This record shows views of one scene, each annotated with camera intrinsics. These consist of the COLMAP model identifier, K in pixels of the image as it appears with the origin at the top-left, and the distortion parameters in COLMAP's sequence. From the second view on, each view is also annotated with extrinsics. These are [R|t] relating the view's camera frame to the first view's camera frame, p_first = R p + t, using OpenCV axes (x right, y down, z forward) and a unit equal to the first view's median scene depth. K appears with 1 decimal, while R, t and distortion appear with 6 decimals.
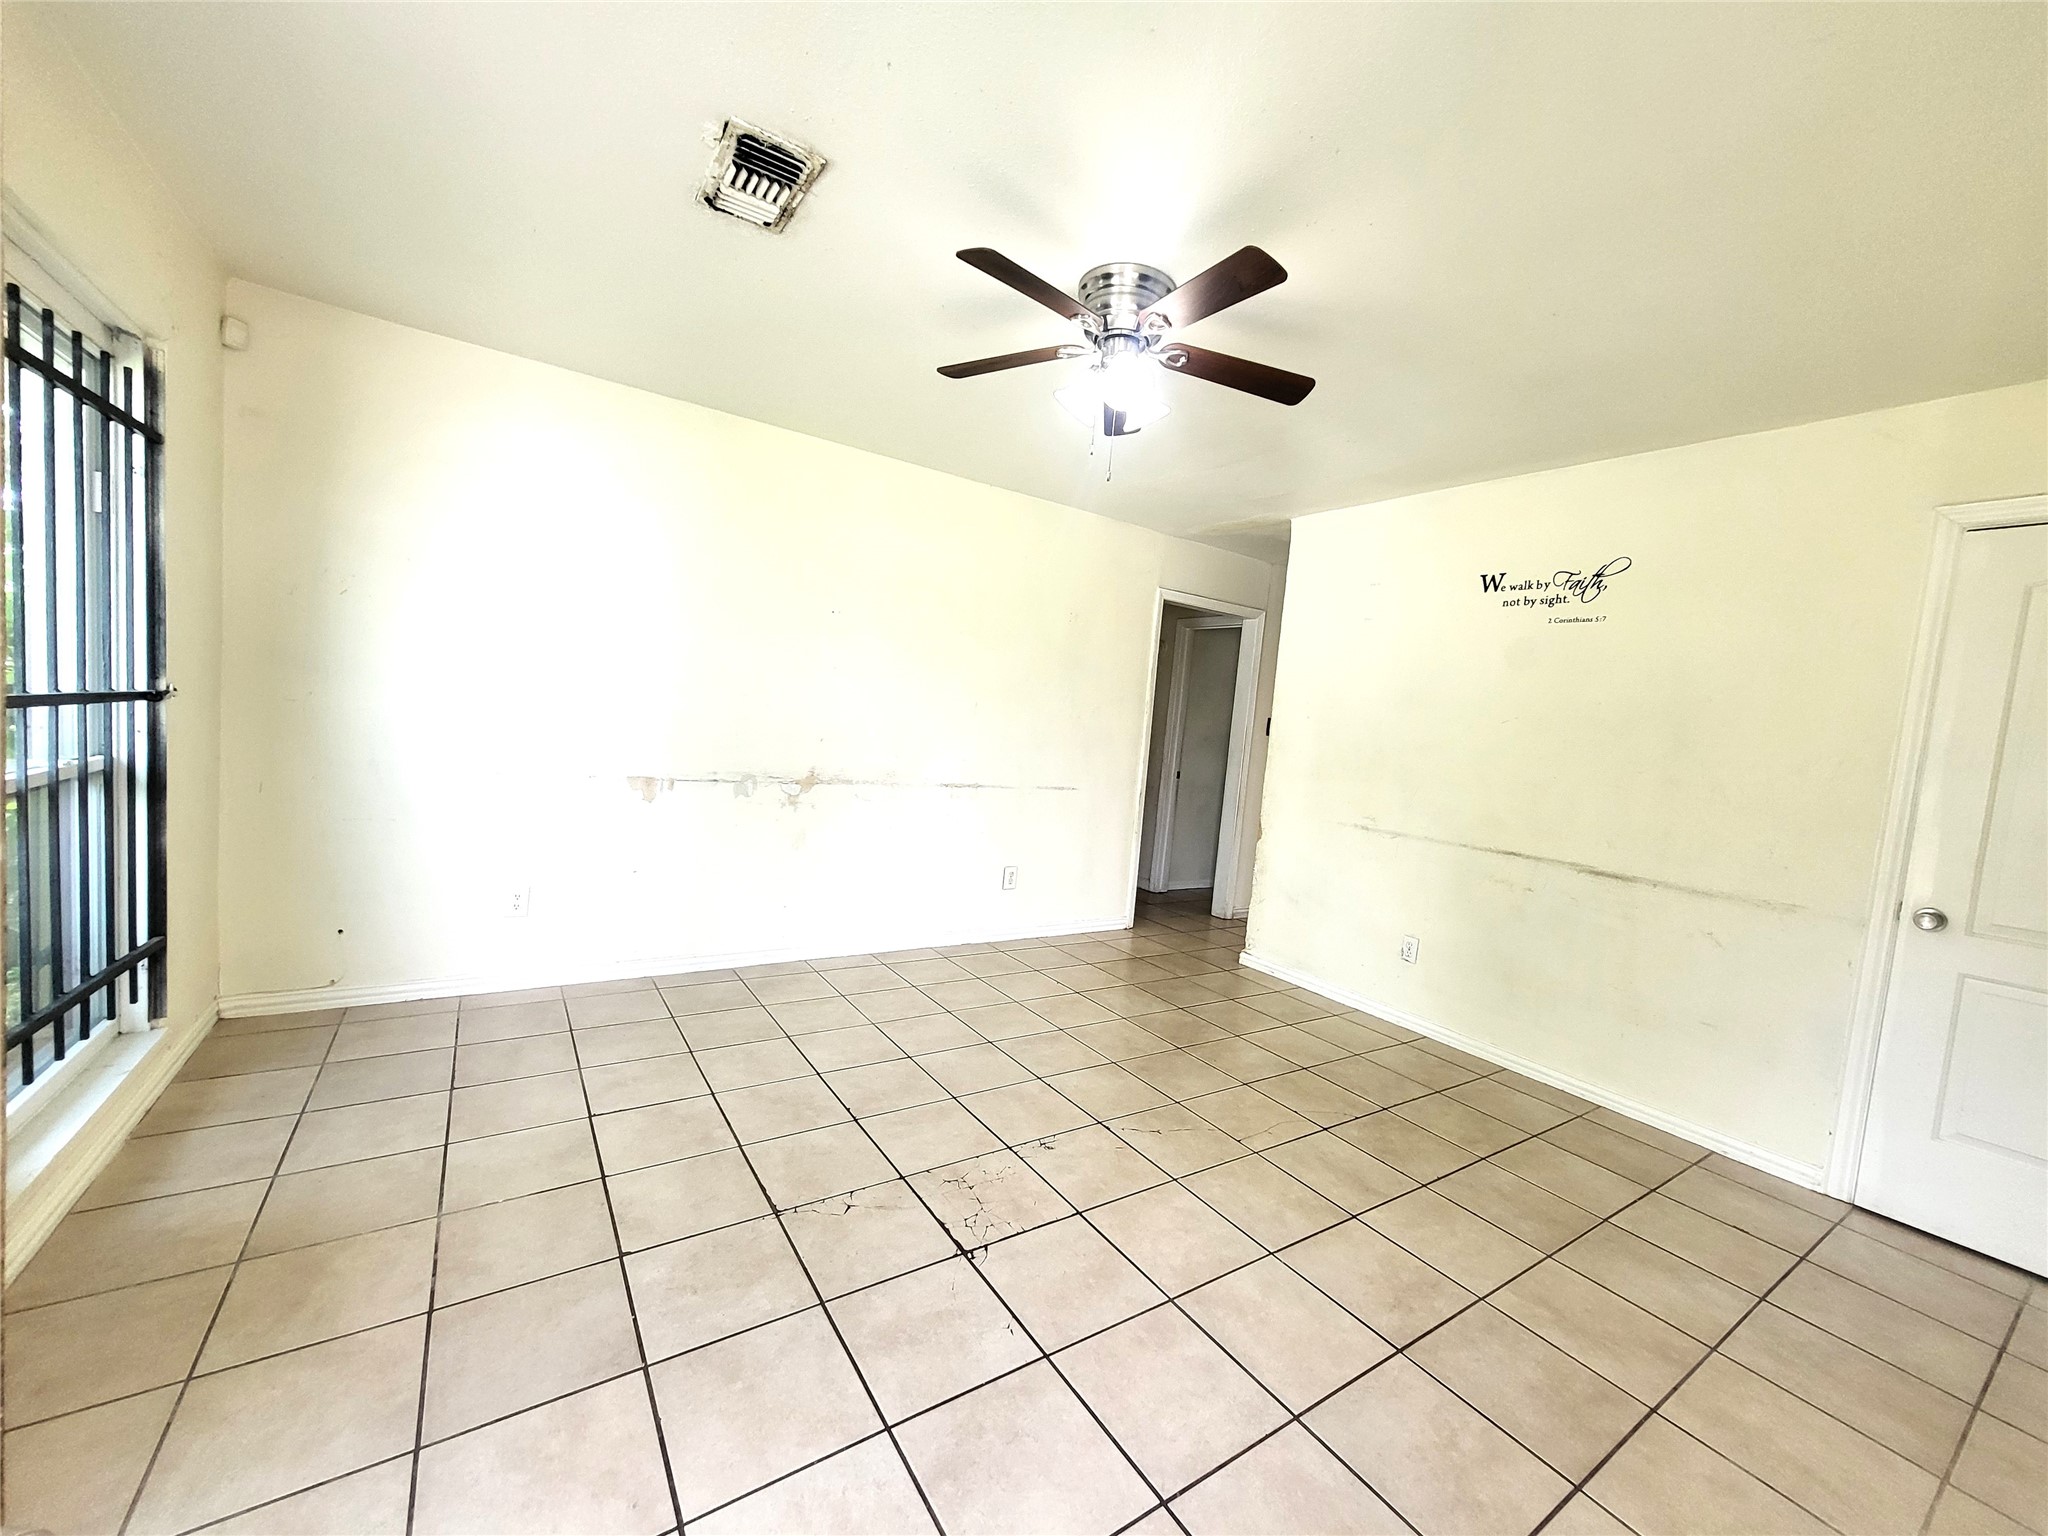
lens RADIAL K [[805.5, 0, 1027.6], [0, 805.5, 778.7], [0, 0, 1]] dist [0.005771, -0.000429]
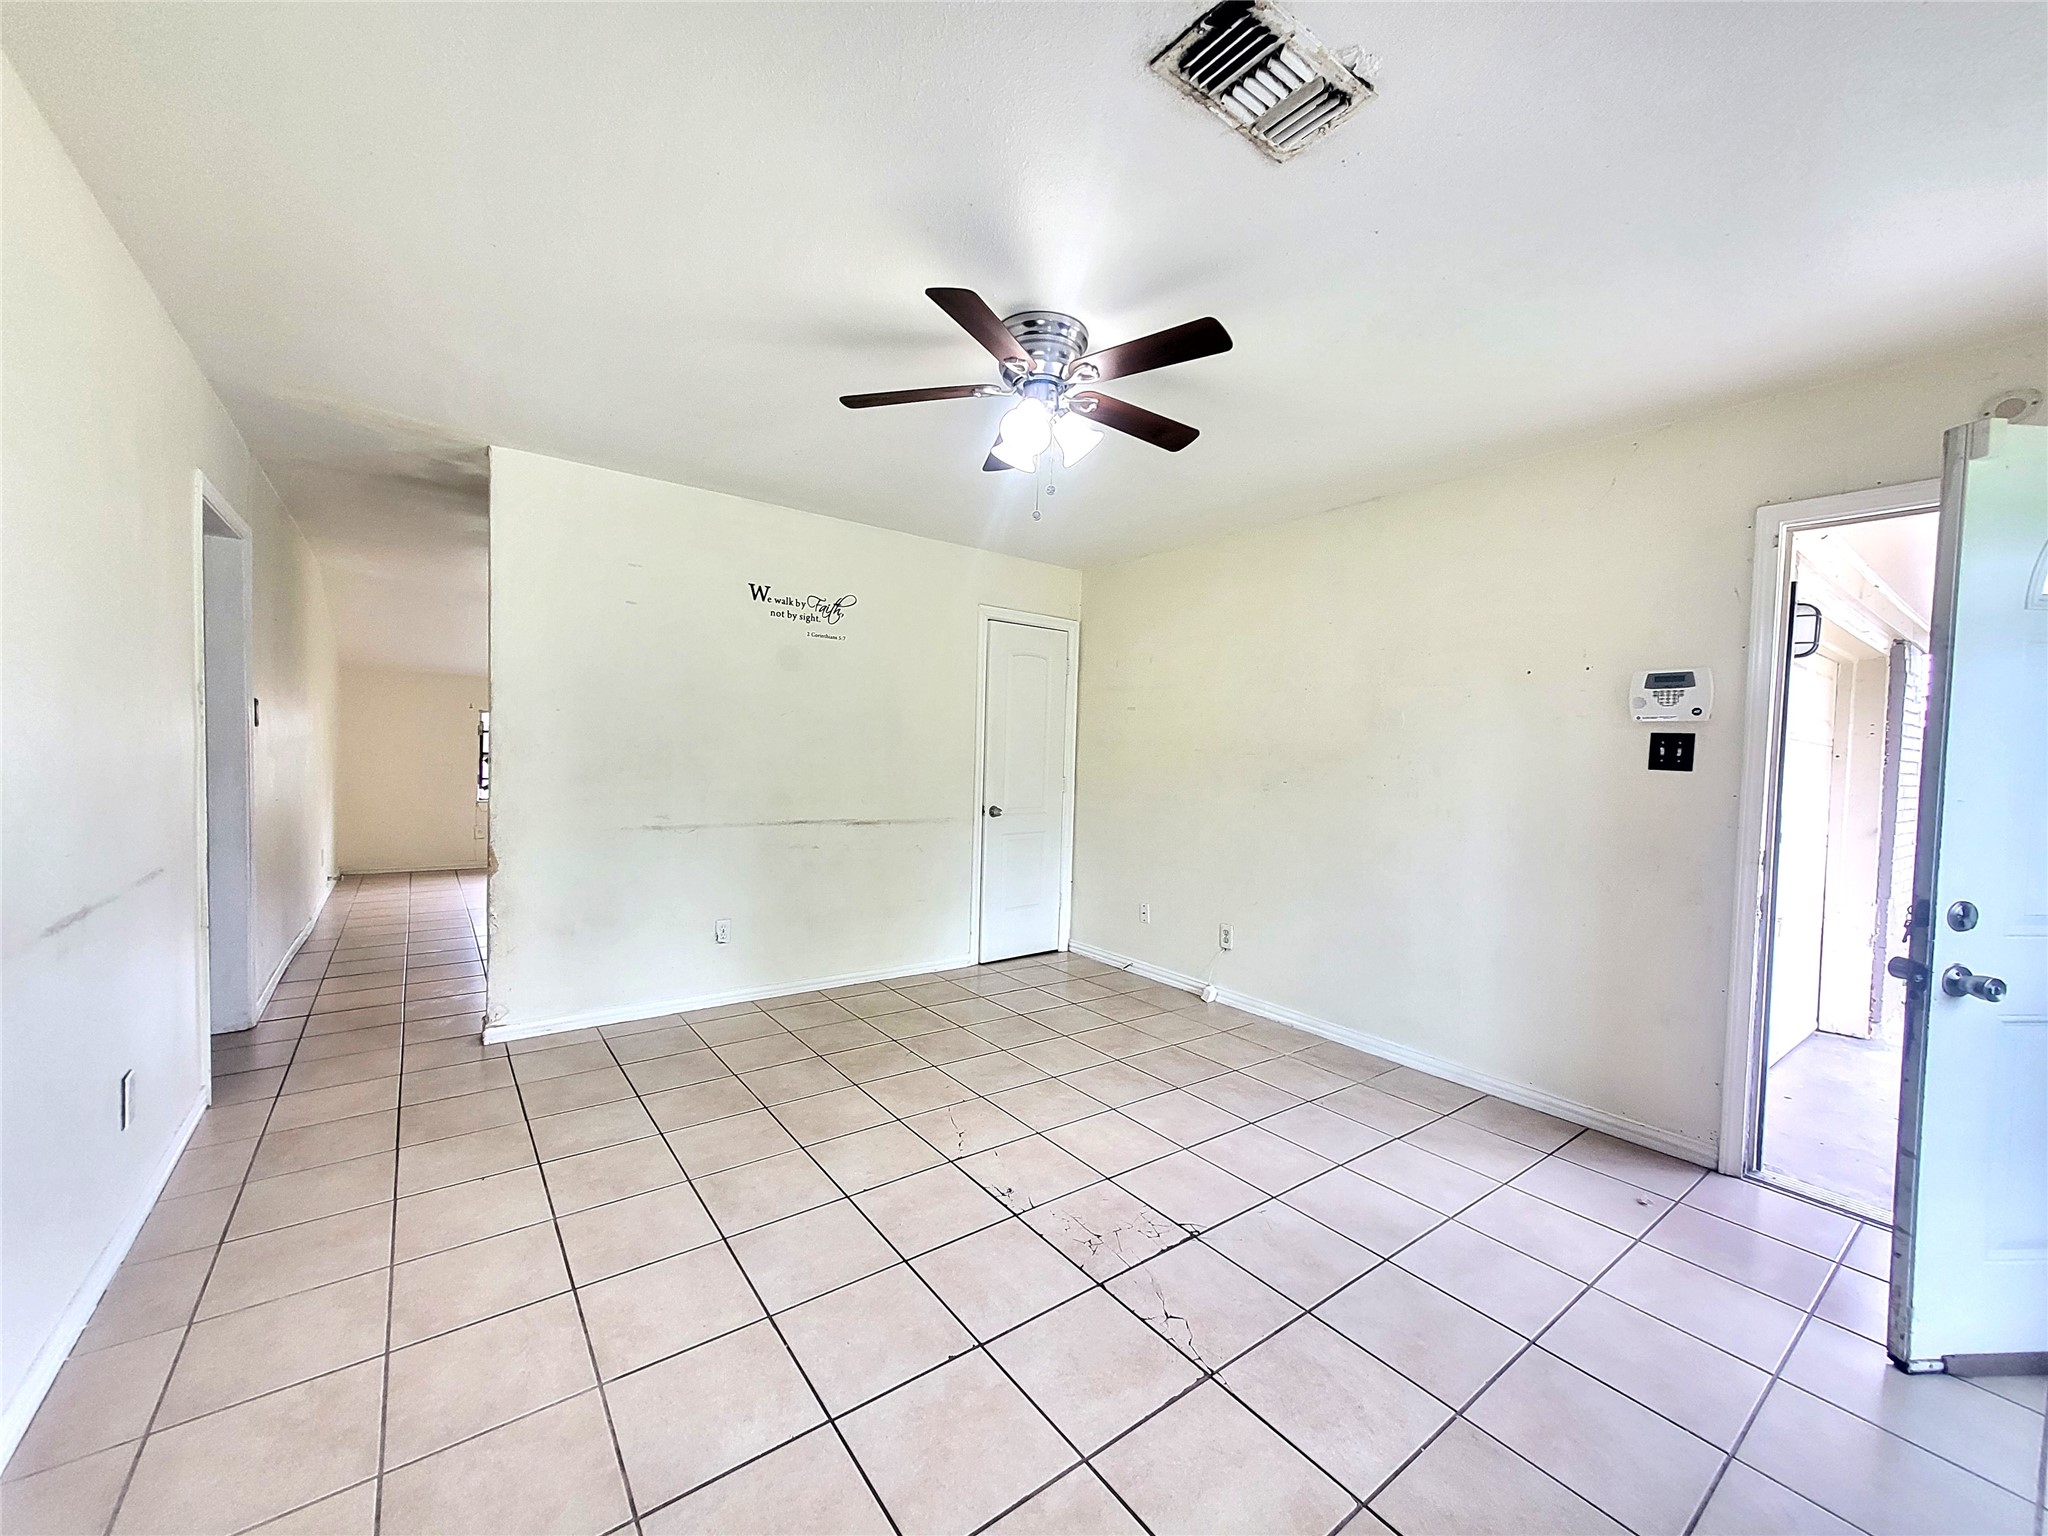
lens RADIAL K [[805.4, 0, 1030.8], [0, 805.4, 776.3], [0, 0, 1]] dist [0.005590, -0.000363]
pose [[-0.051505, -0.123749, 0.990976, -0.723484], [0.044091, 0.991044, 0.126049, -0.133736], [-0.997699, 0.050185, -0.045588, 0.814680]]
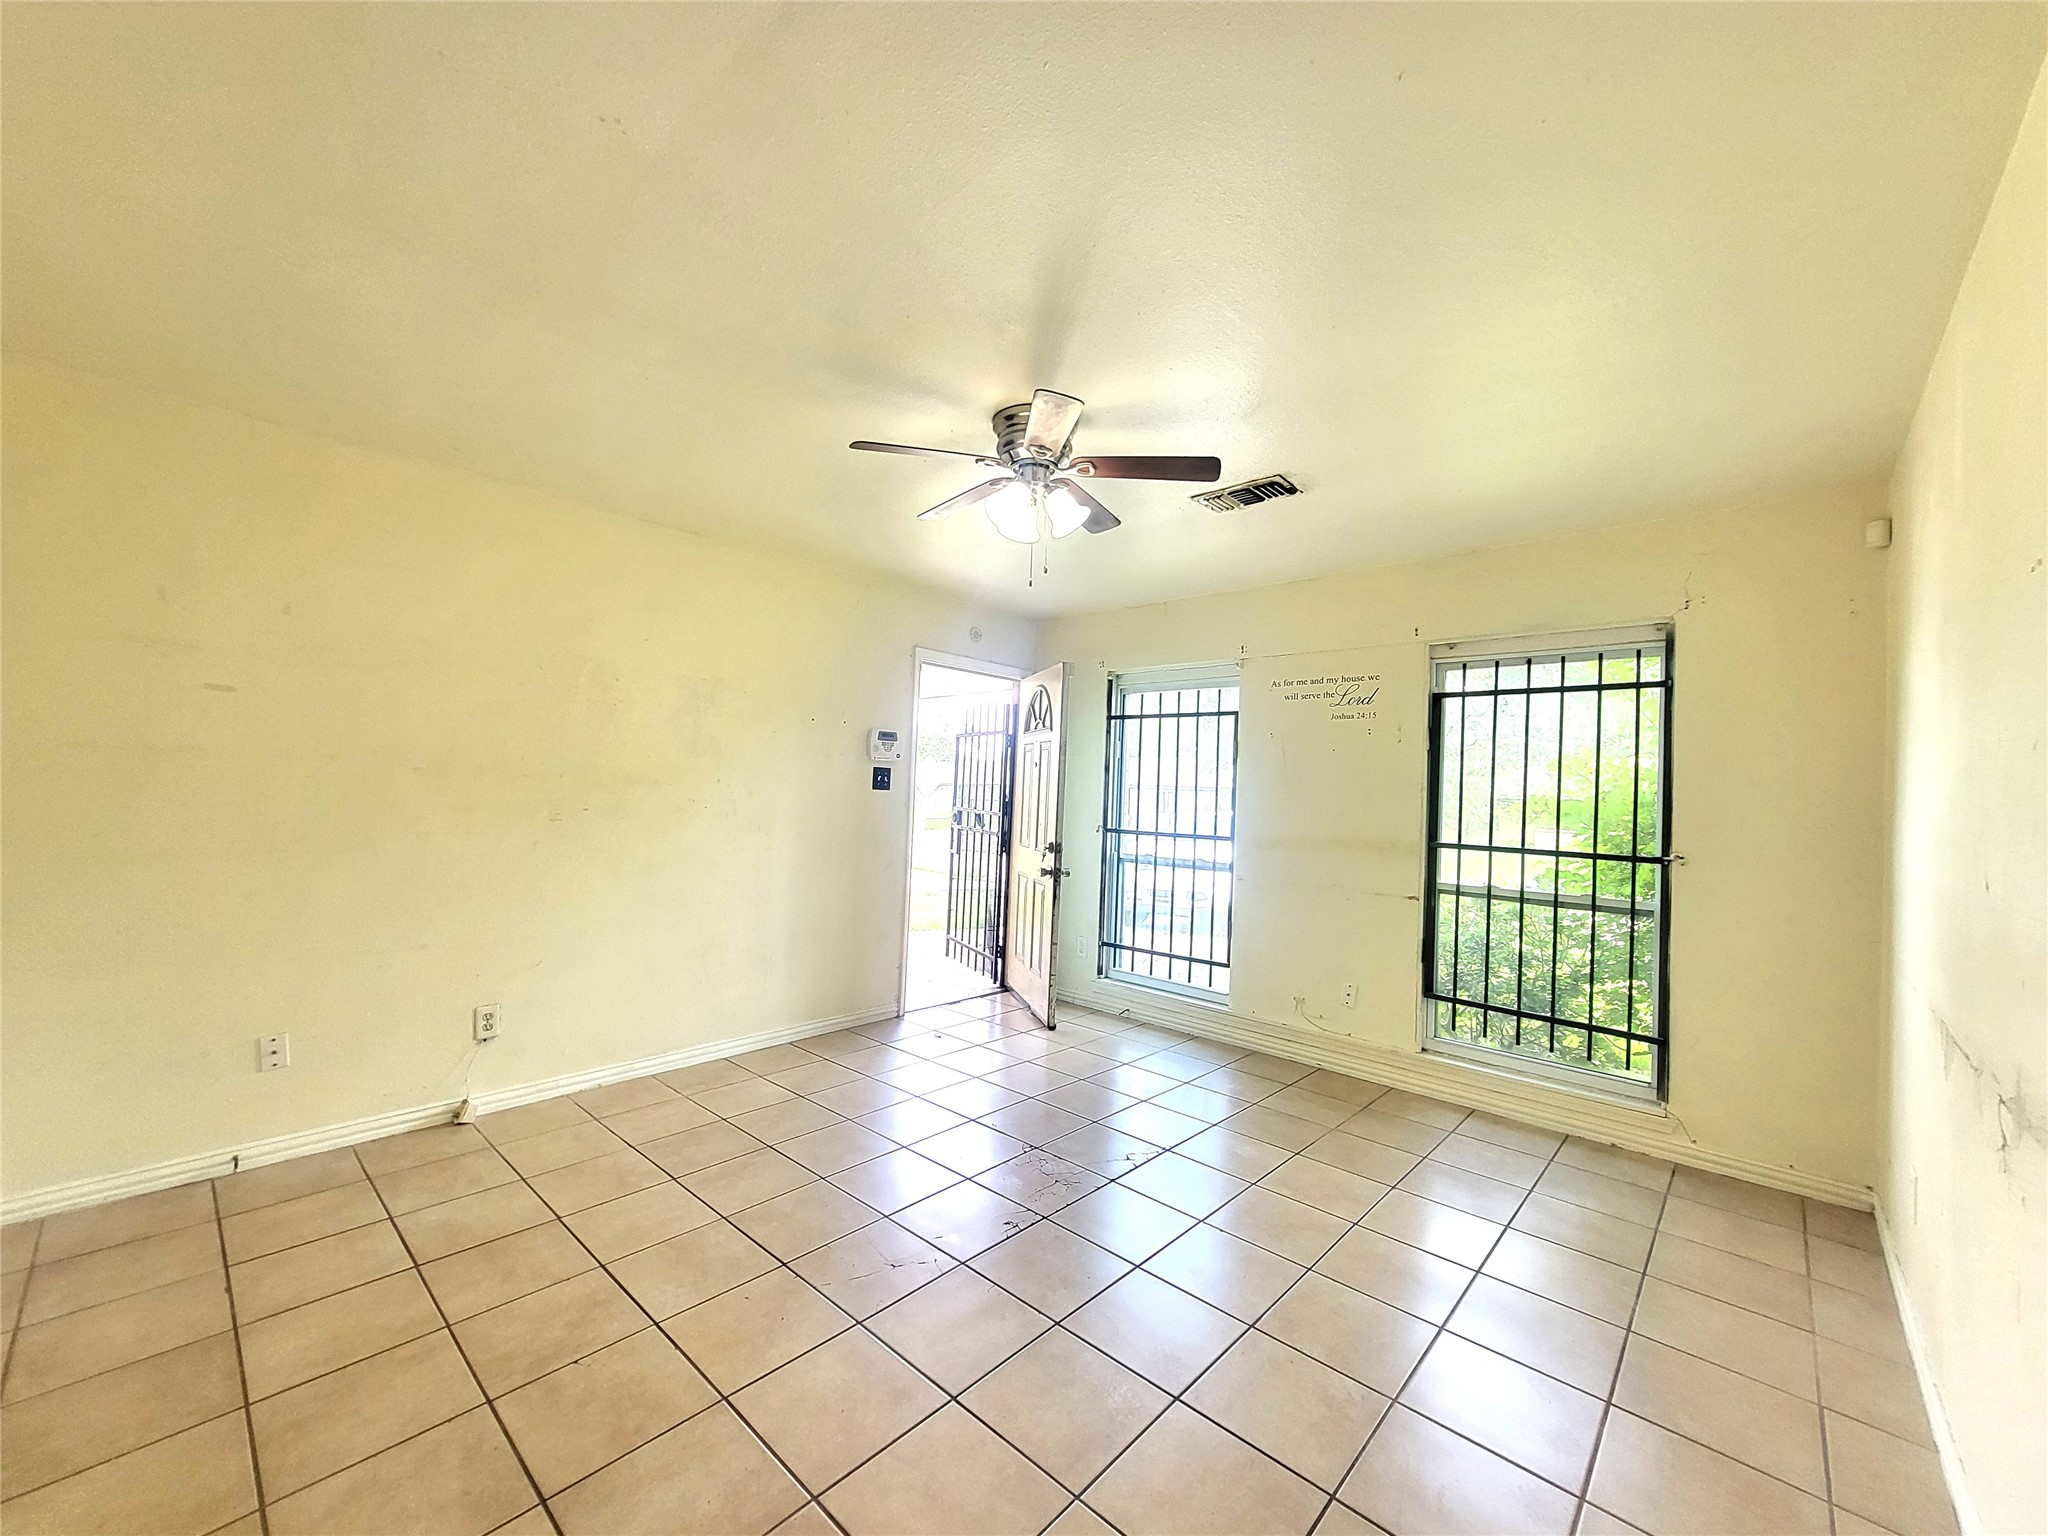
lens RADIAL K [[805.4, 0, 1030.8], [0, 805.4, 776.3], [0, 0, 1]] dist [0.005590, -0.000363]
pose [[-0.964035, -0.125300, -0.234383, 0.252906], [-0.137892, 0.989716, 0.038063, -0.114492], [0.227204, 0.069013, -0.971399, 1.599516]]
